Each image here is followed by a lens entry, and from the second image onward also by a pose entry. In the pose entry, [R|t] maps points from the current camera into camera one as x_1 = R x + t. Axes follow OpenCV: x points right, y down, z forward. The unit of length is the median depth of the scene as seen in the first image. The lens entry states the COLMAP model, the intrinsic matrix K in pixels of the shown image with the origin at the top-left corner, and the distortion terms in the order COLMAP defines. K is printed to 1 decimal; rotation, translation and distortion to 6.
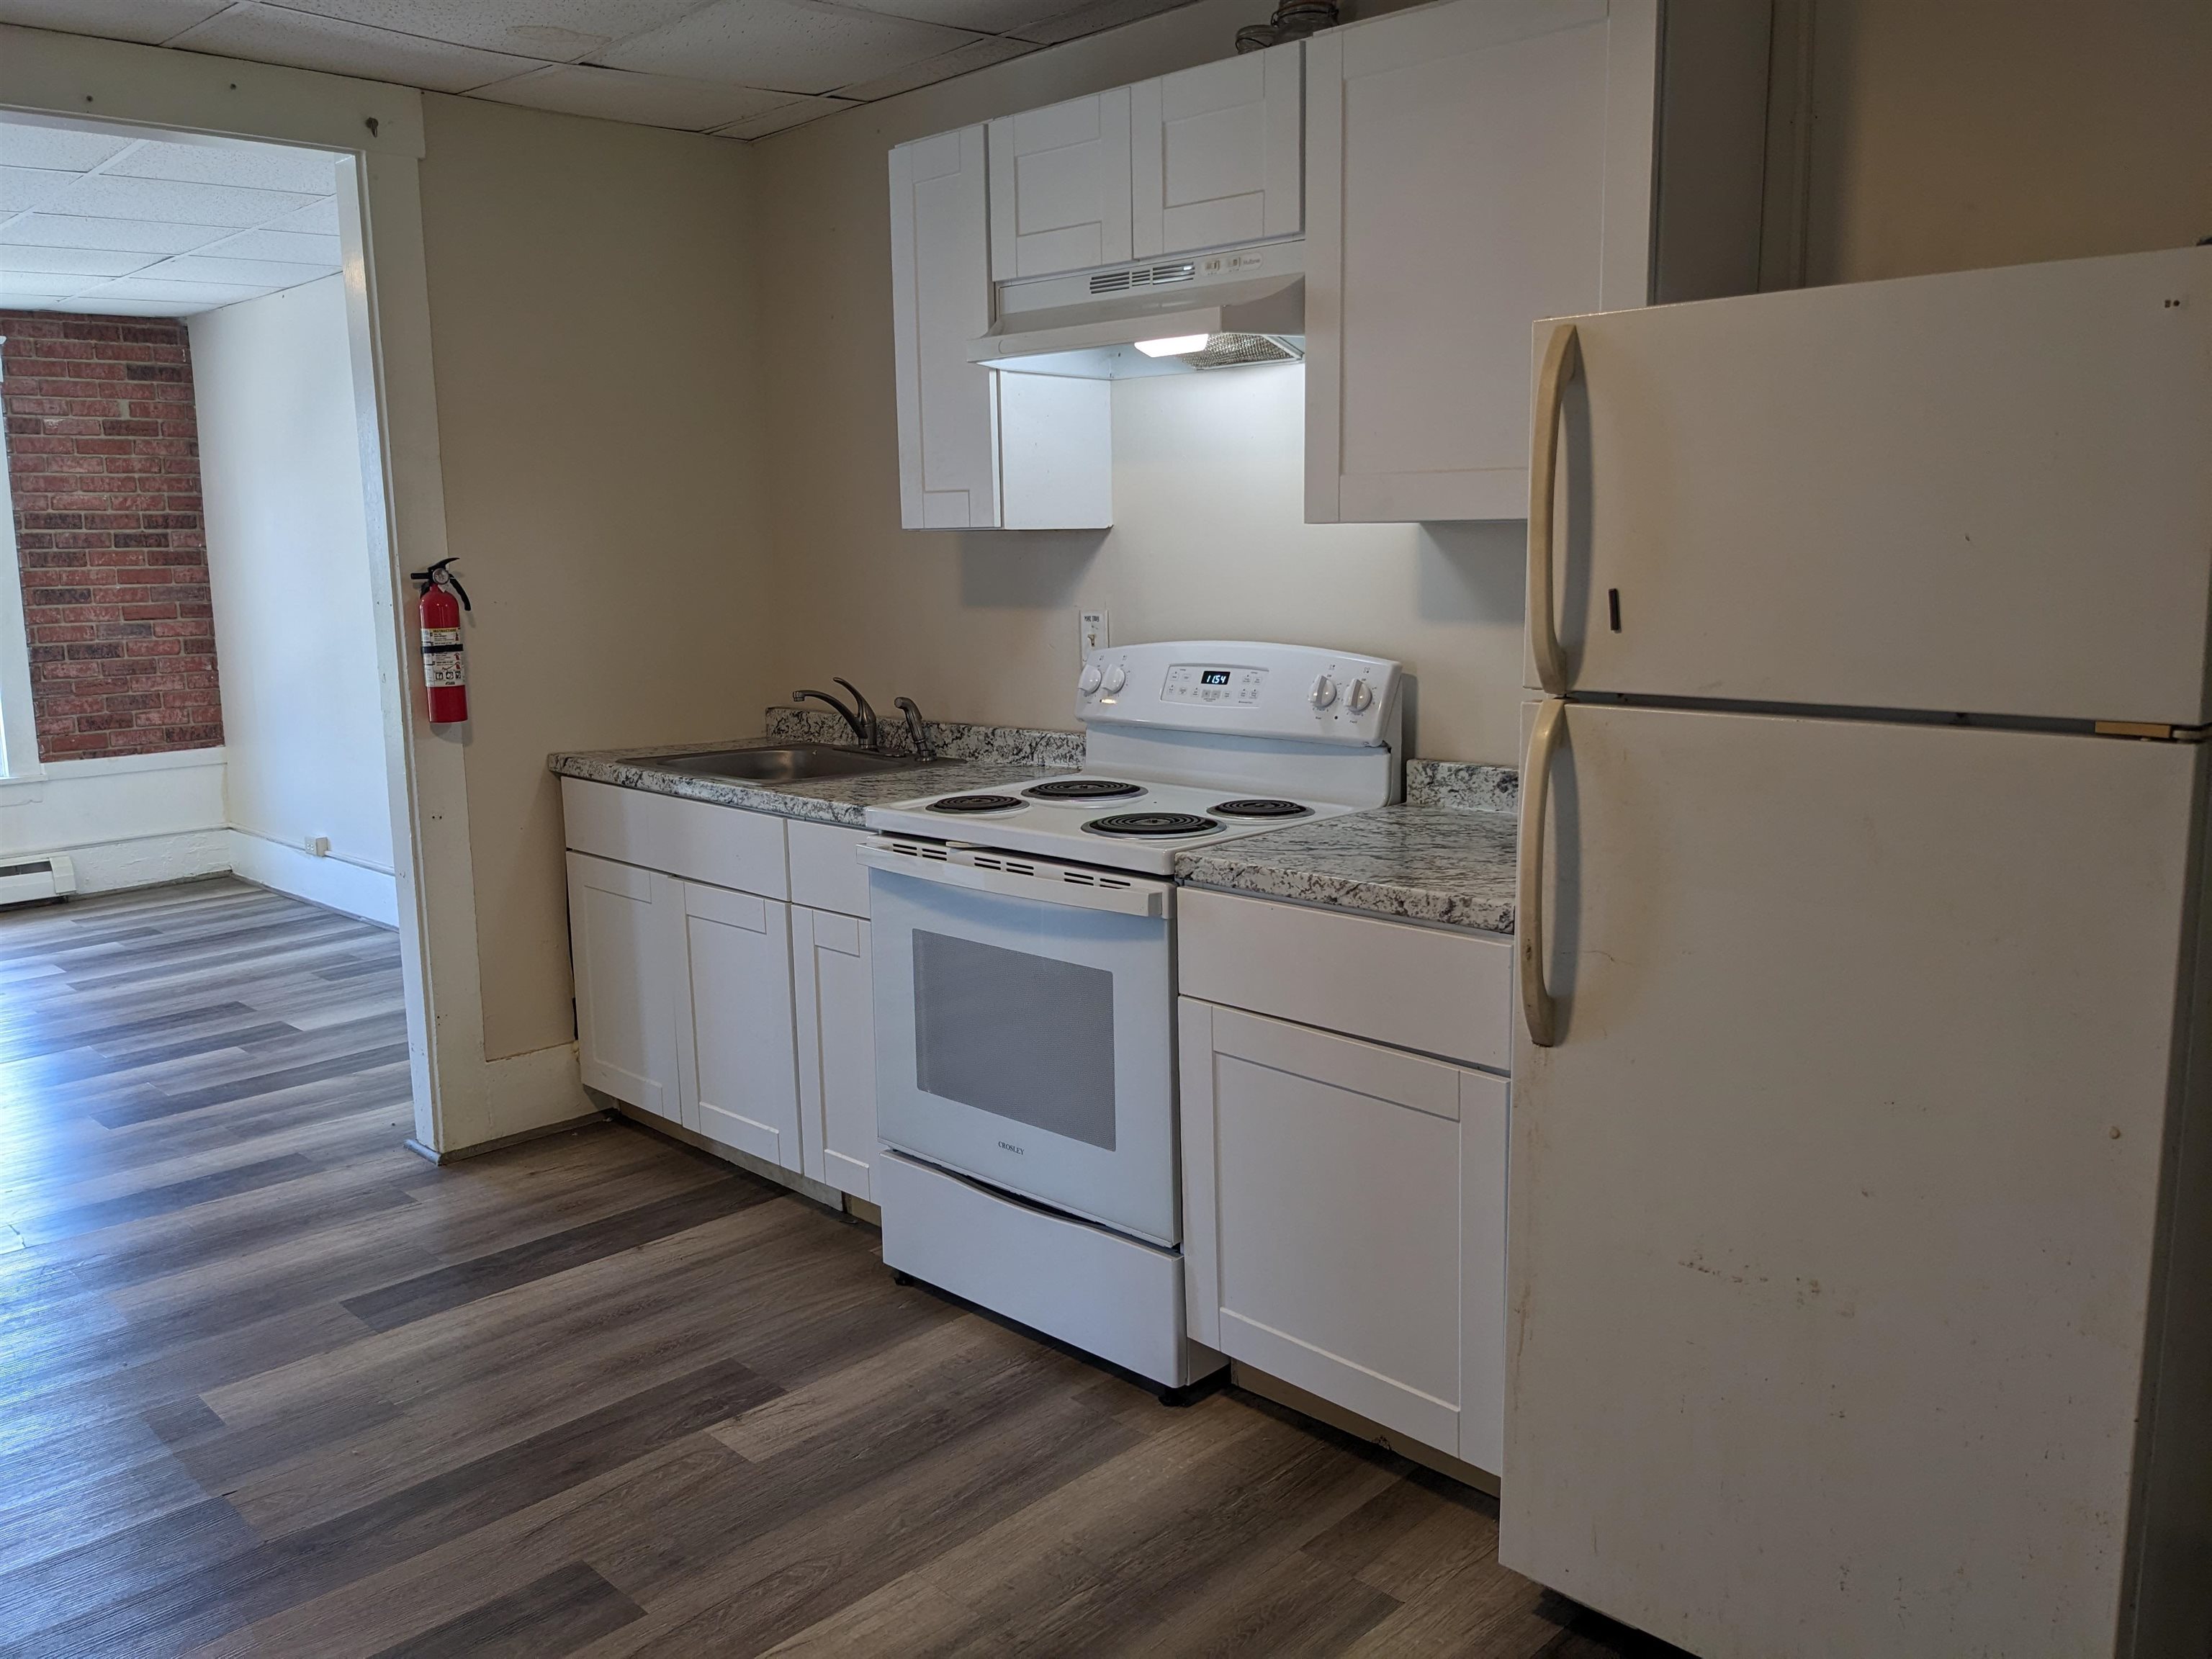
lens RADIAL K [[1790.0, 0, 1106.0], [0, 1790.0, 829.5], [0, 0, 1]] dist [0.096800, -0.005416]
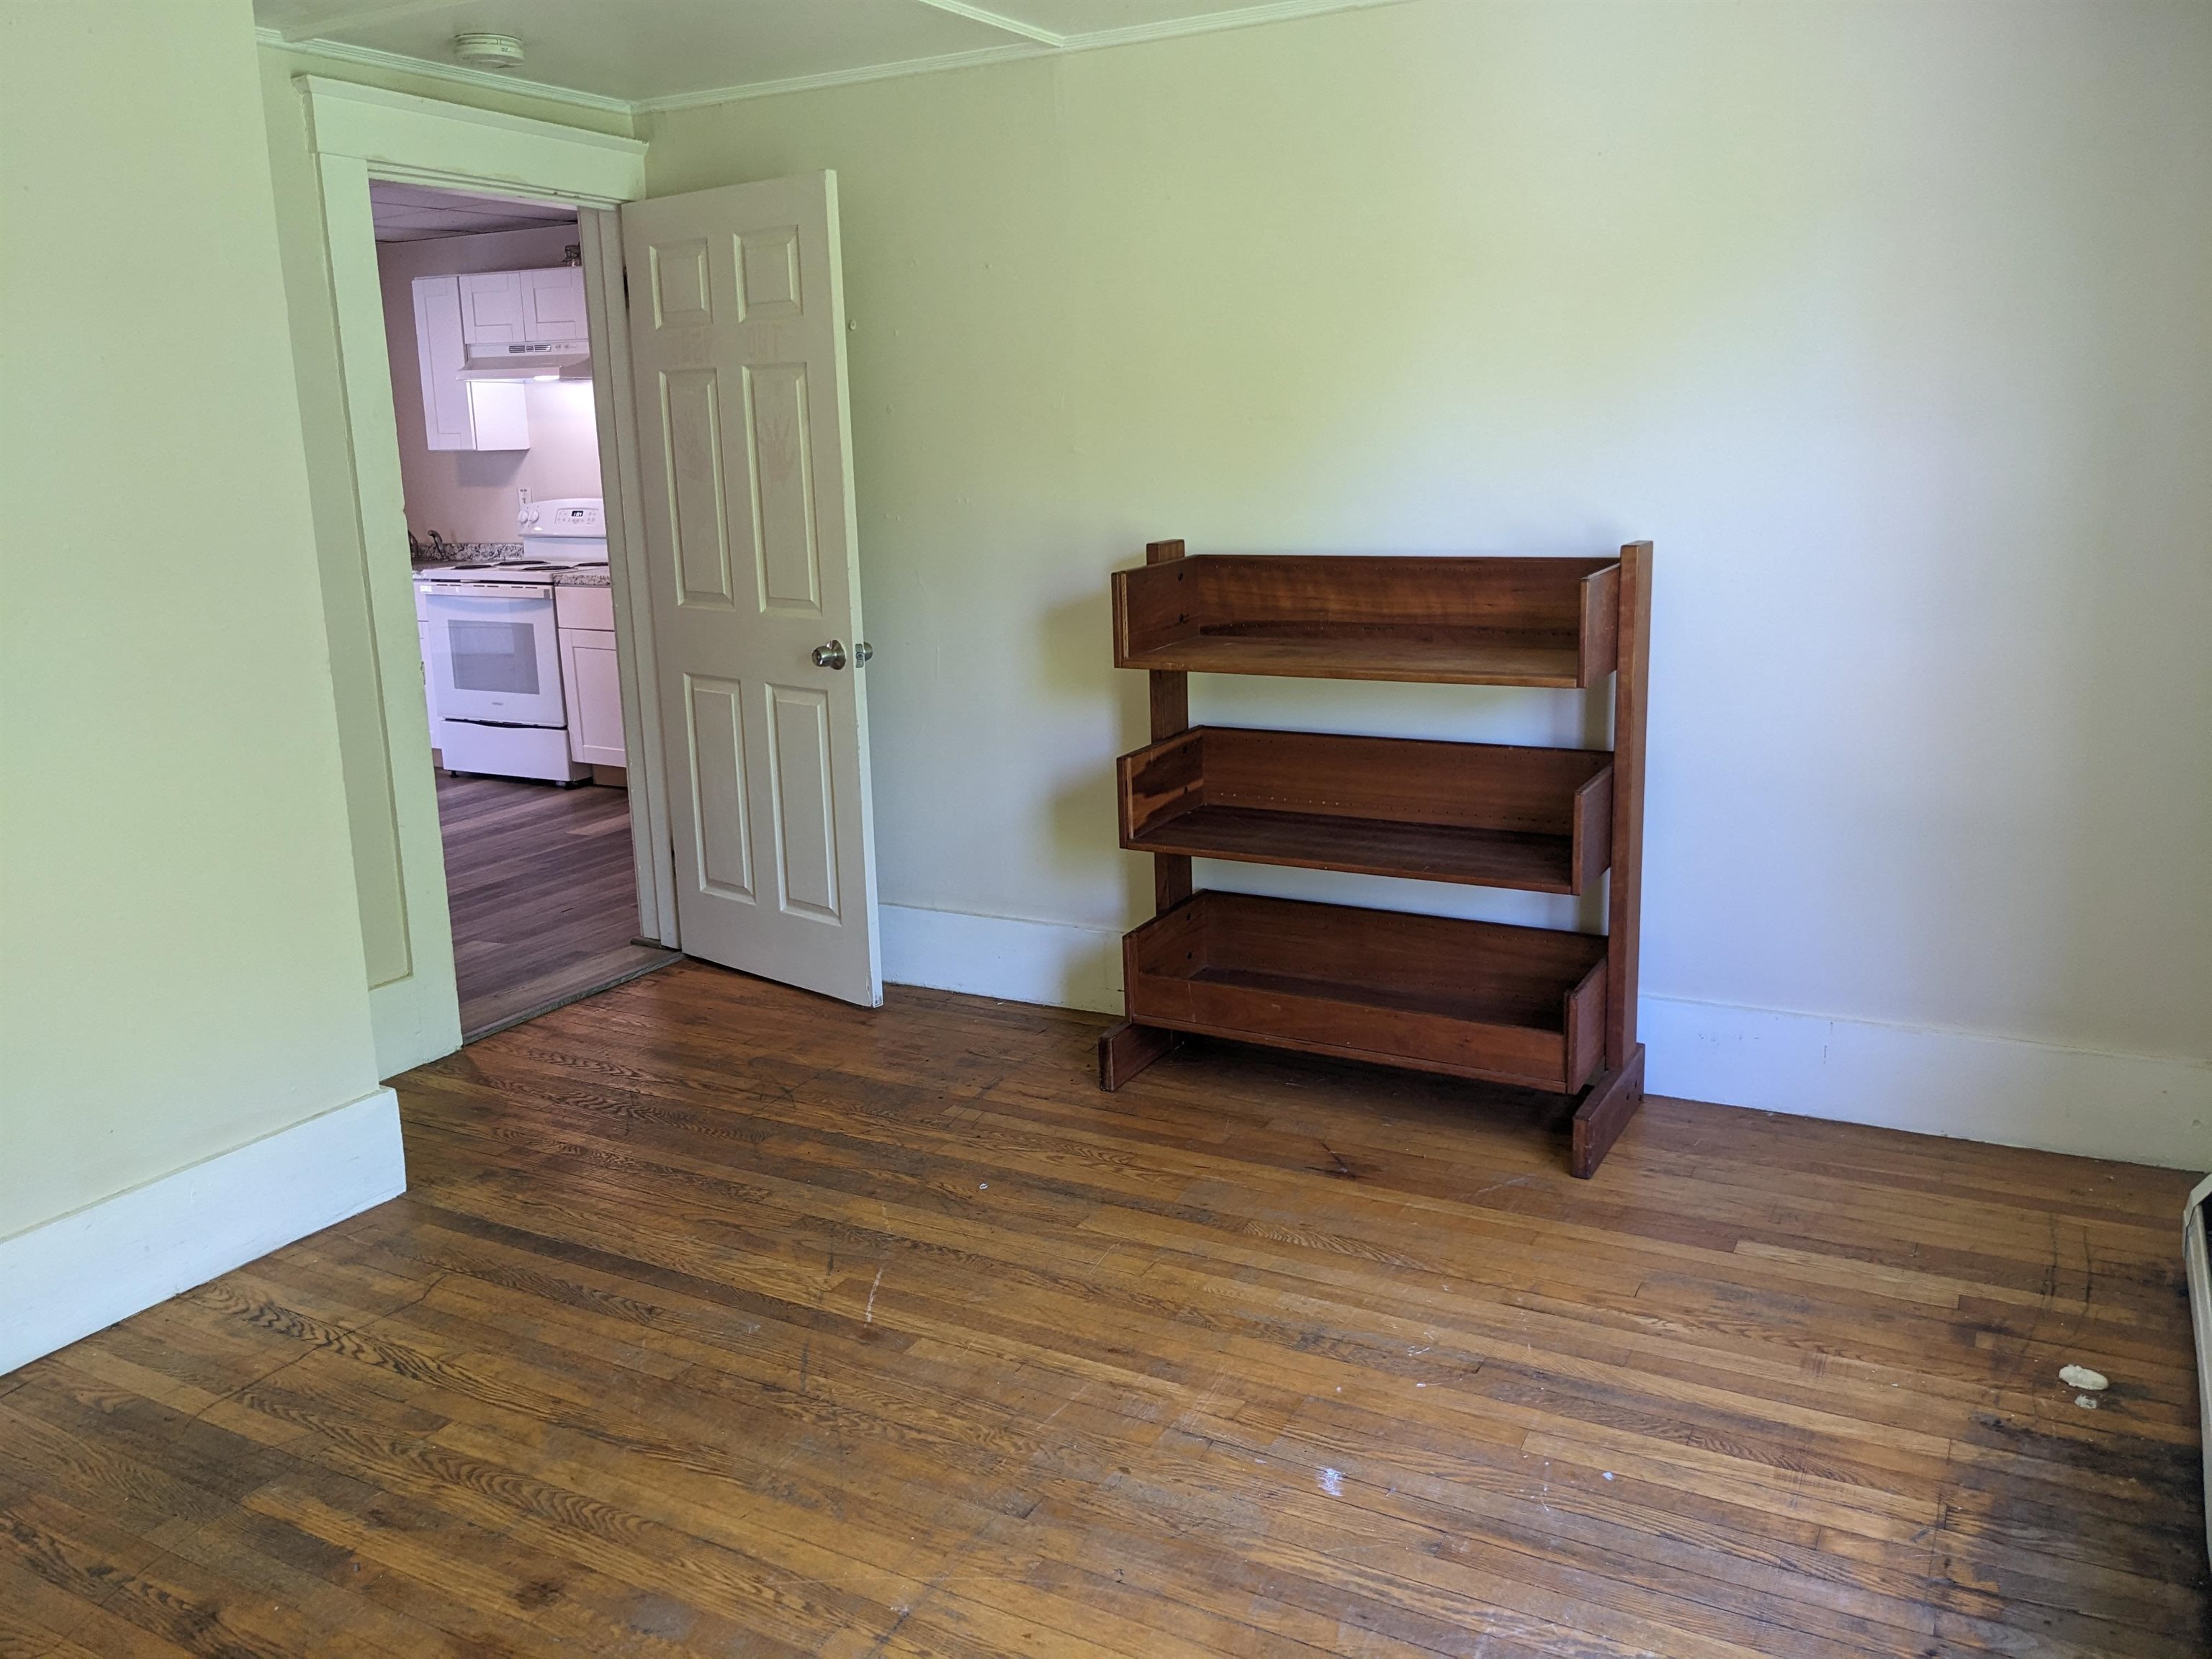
lens RADIAL K [[1760.8, 0, 1115.5], [0, 1760.8, 775.6], [0, 0, 1]] dist [0.014279, 0.000726]
pose [[0.960499, -0.061530, 0.271395, 0.097433], [0.052696, 0.997820, 0.039725, 0.220867], [-0.273248, -0.023855, 0.961648, -1.547453]]
